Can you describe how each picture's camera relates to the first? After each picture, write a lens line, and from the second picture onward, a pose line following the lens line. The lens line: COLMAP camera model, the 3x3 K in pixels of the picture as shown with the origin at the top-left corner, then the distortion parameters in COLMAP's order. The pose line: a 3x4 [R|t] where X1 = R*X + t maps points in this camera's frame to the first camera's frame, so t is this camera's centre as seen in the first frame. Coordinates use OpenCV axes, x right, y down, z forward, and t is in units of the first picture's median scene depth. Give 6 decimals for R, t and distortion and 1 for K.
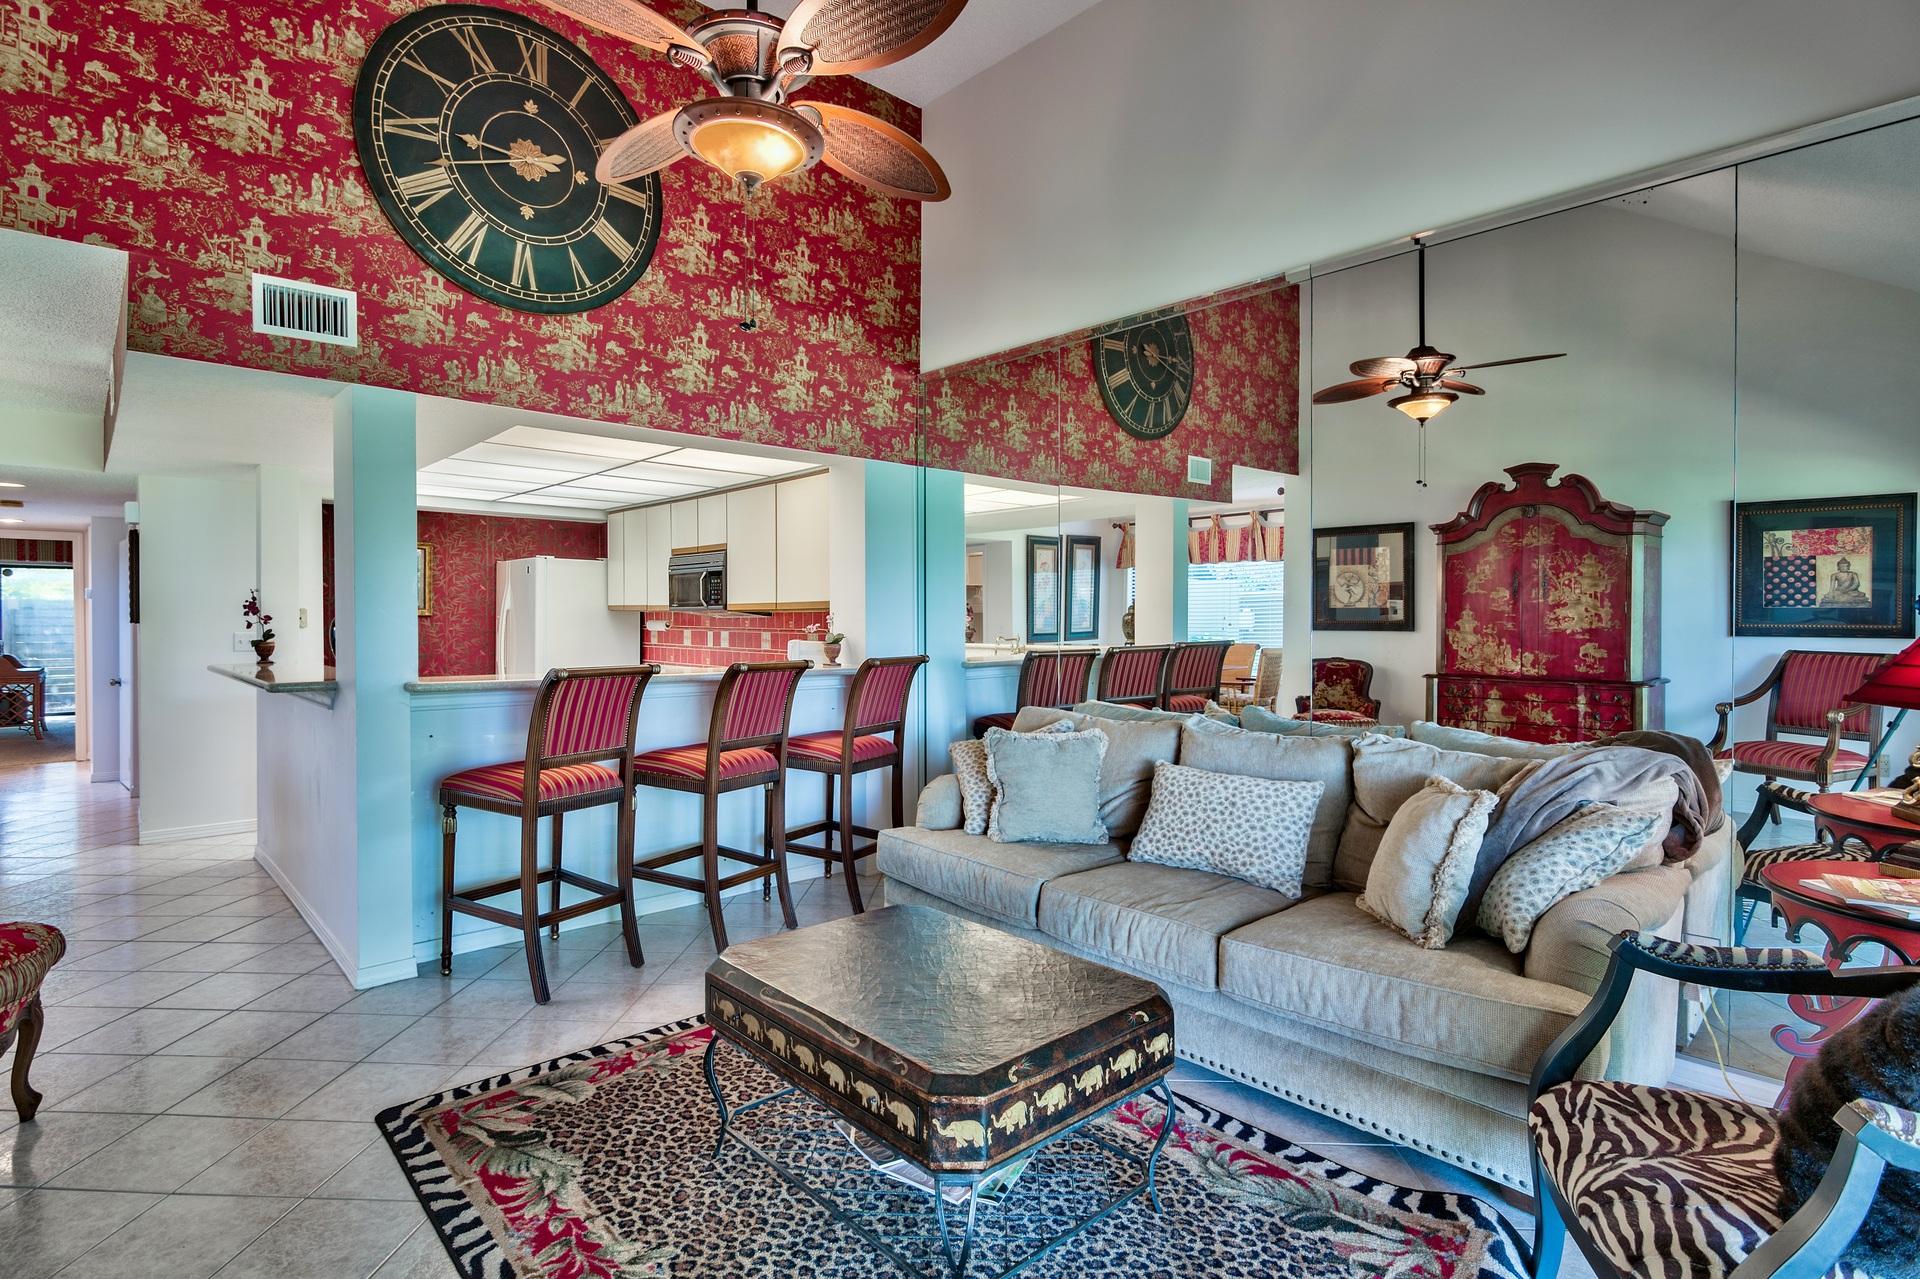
lens RADIAL K [[956.5, 0, 961.5], [0, 956.5, 605.6], [0, 0, 1]] dist [-0.005661, 0.000237]
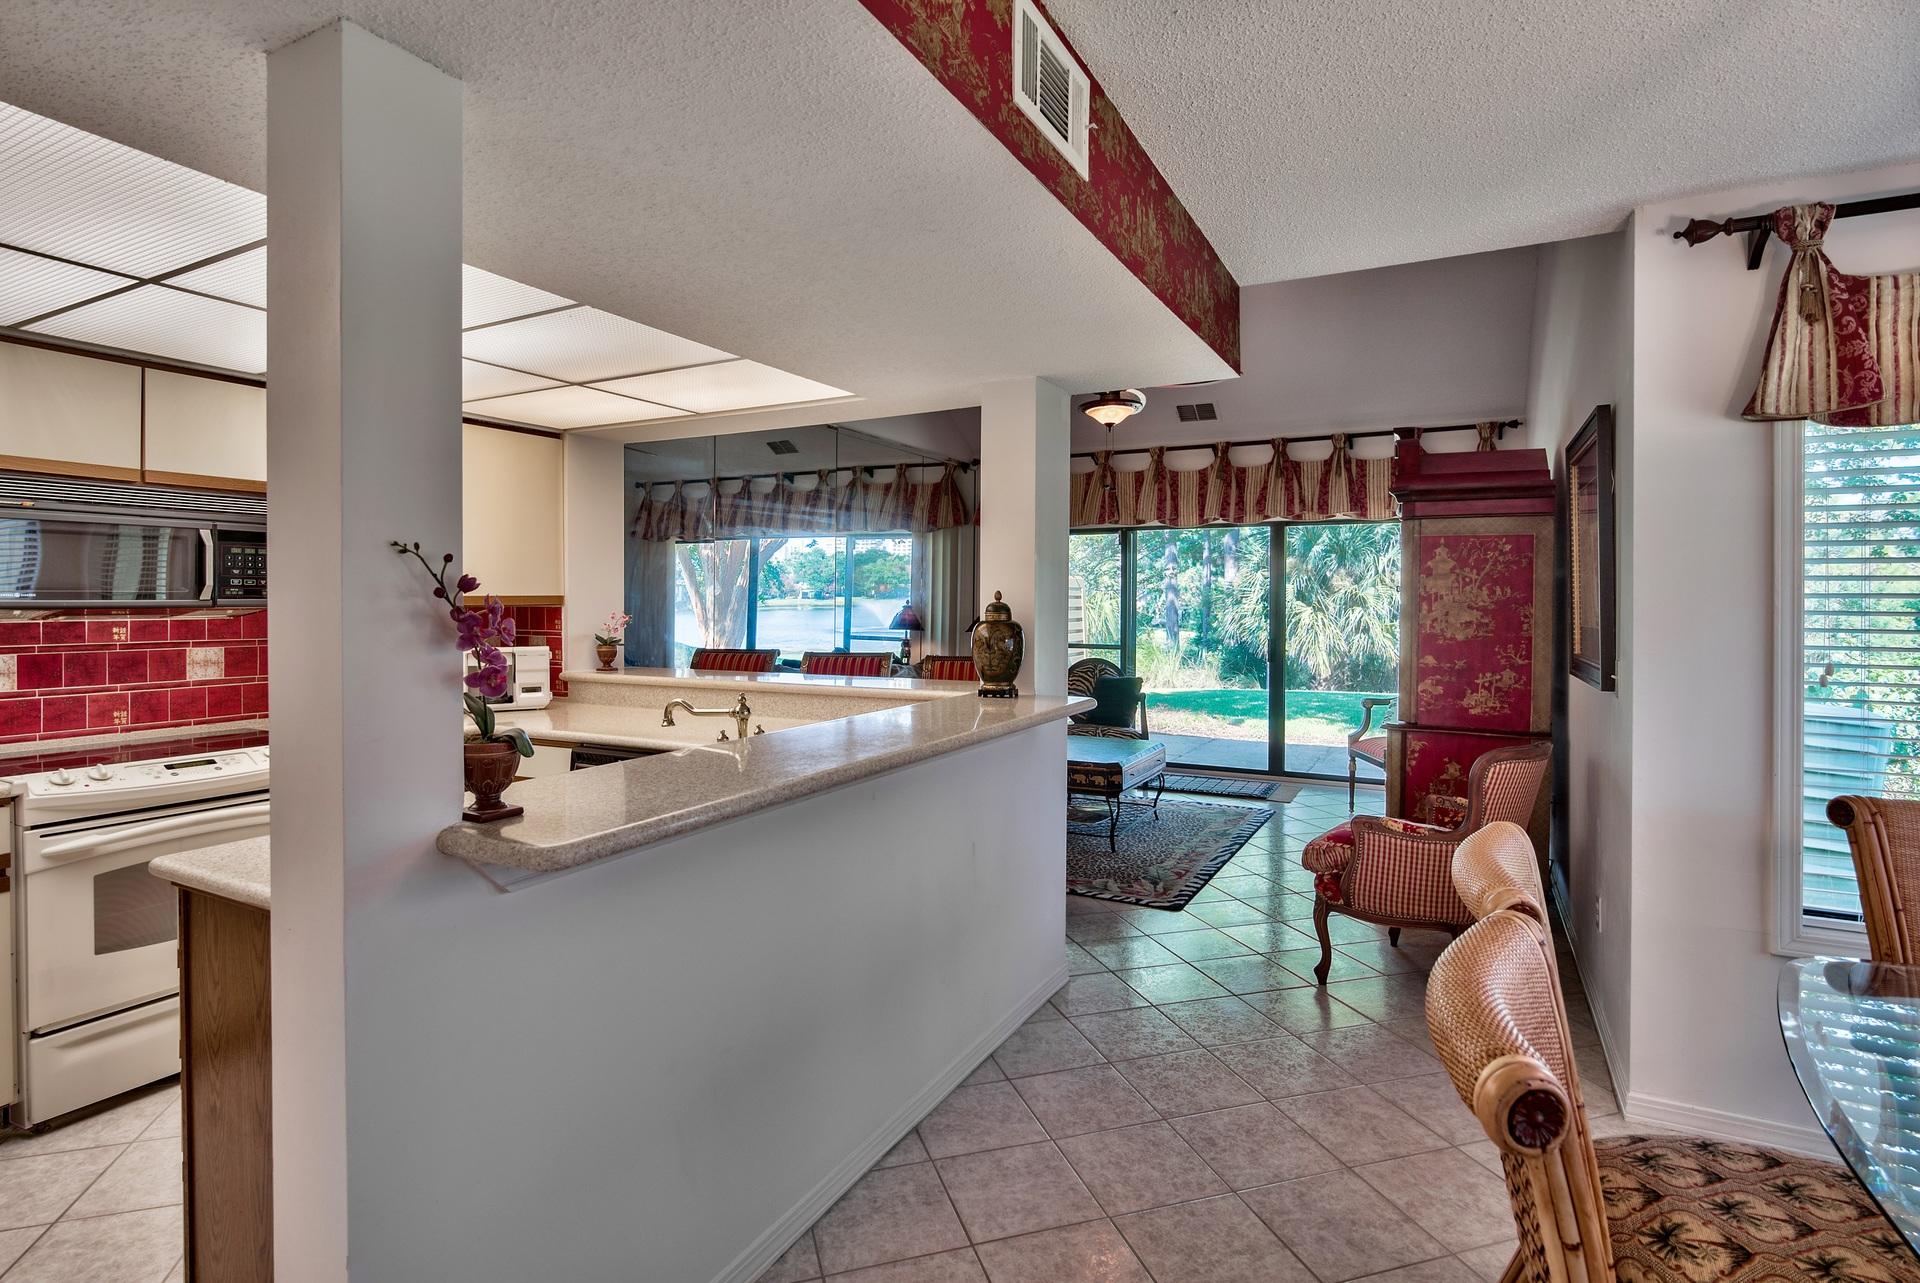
lens RADIAL K [[978.9, 0, 947.4], [0, 978.9, 603.4], [0, 0, 1]] dist [-0.004200, -0.000490]
pose [[-0.329657, -0.004306, 0.944091, -1.590694], [-0.015555, 0.999879, -0.000871, -0.006677], [-0.943973, -0.014973, -0.329684, 1.475668]]
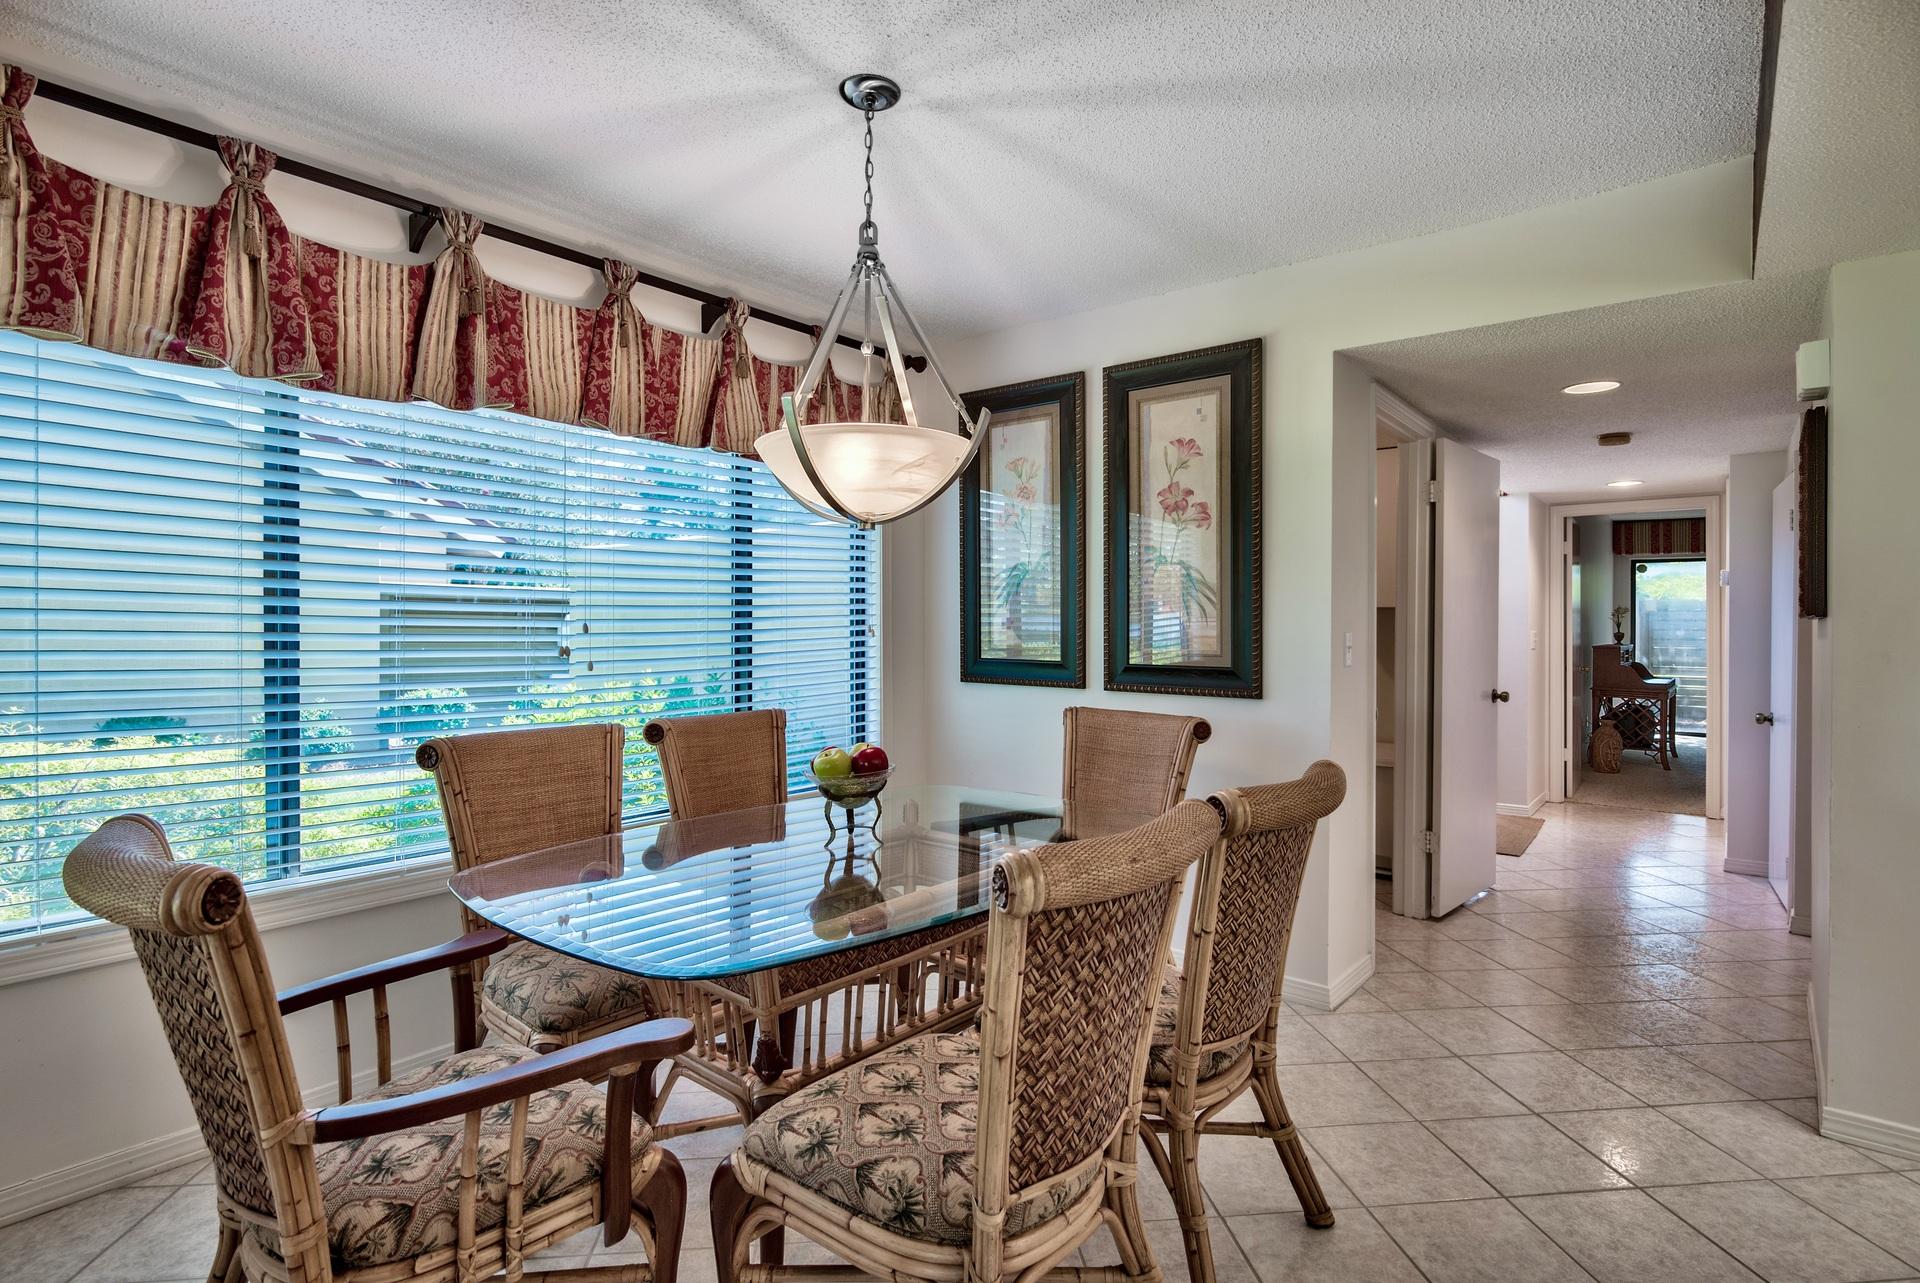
lens RADIAL K [[965.4, 0, 960.0], [0, 965.4, 641.5], [0, 0, 1]] dist [-0.005766, -0.000438]
pose [[0.153008, 0.021937, -0.987981, -0.831389], [0.008233, 0.999691, 0.023472, 0.027657], [0.988191, -0.011725, 0.152780, 0.917351]]
